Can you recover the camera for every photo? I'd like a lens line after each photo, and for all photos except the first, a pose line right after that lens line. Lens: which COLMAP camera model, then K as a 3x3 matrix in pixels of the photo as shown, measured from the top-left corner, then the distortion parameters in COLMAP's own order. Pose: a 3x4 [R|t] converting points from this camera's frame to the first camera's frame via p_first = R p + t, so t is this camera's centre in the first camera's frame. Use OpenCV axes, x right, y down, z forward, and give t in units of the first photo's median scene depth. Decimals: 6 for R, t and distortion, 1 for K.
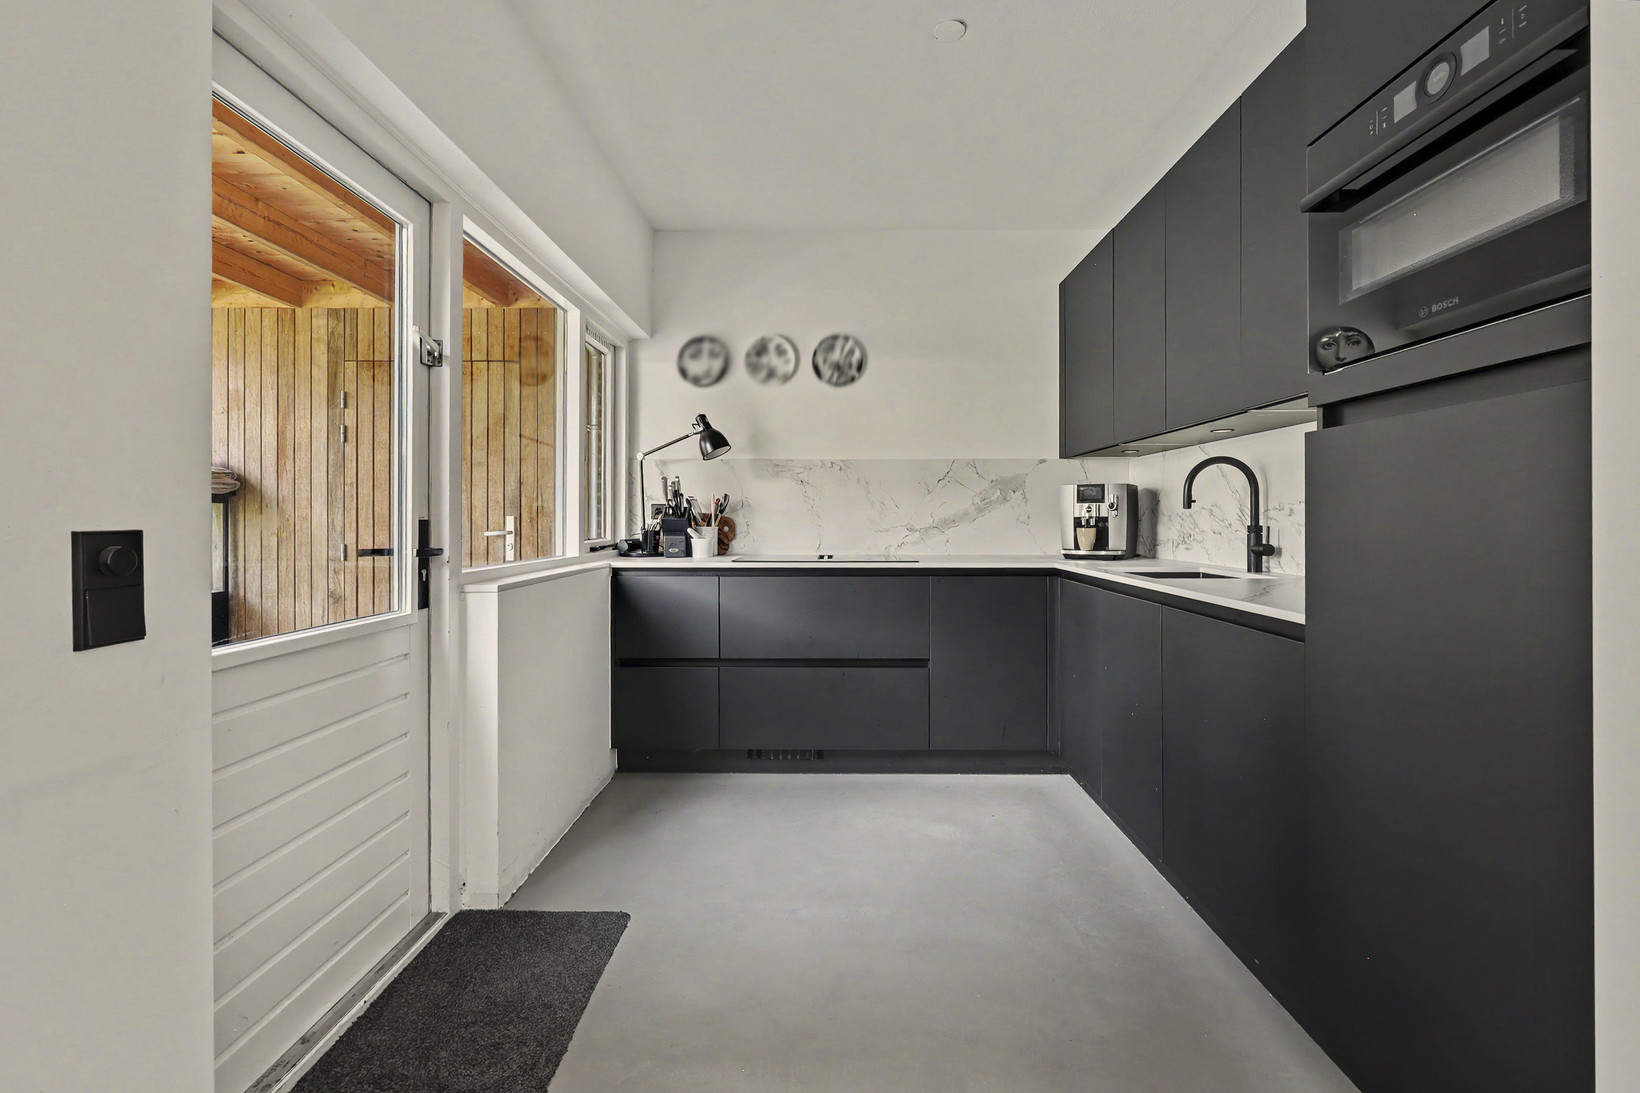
lens RADIAL K [[684.6, 0, 825.0], [0, 684.6, 525.2], [0, 0, 1]] dist [-0.000691, -0.000195]
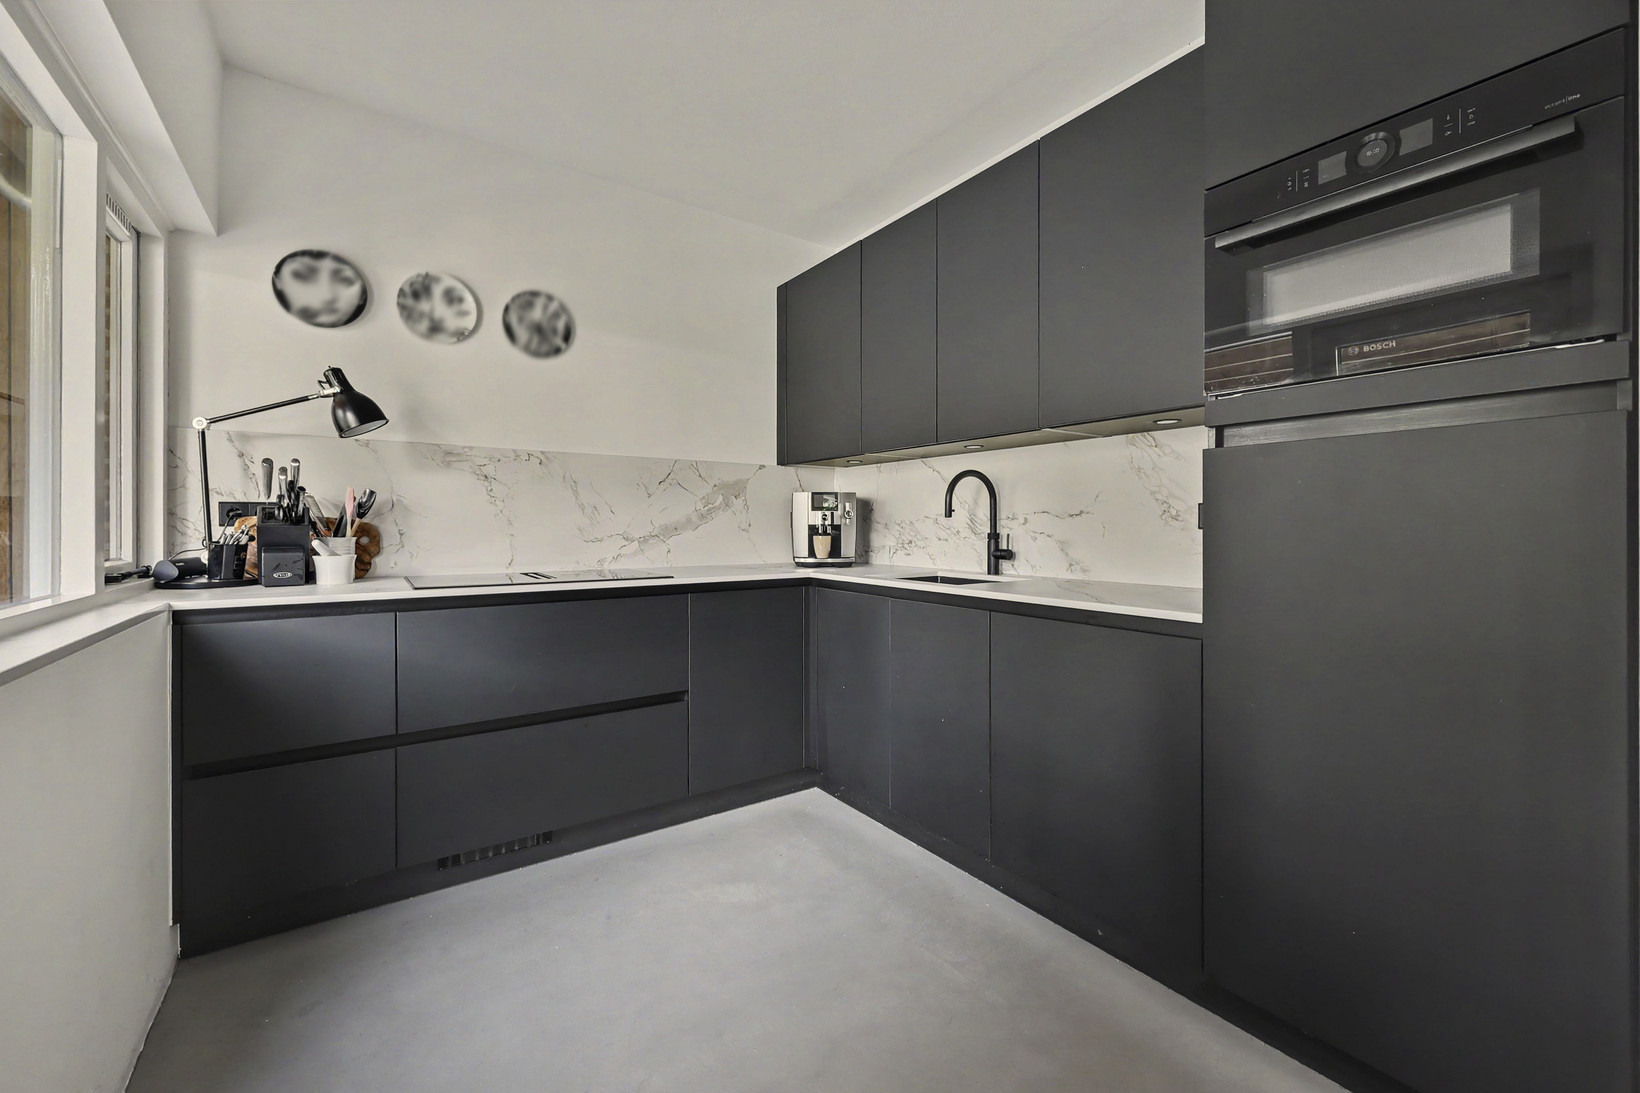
lens RADIAL K [[660.9, 0, 821.2], [0, 660.9, 531.3], [0, 0, 1]] dist [-0.001805, -0.000377]
pose [[0.809075, -0.003008, 0.587697, -0.172908], [0.003471, 0.999994, 0.000341, -0.002502], [-0.587695, 0.001764, 0.809081, 0.206592]]
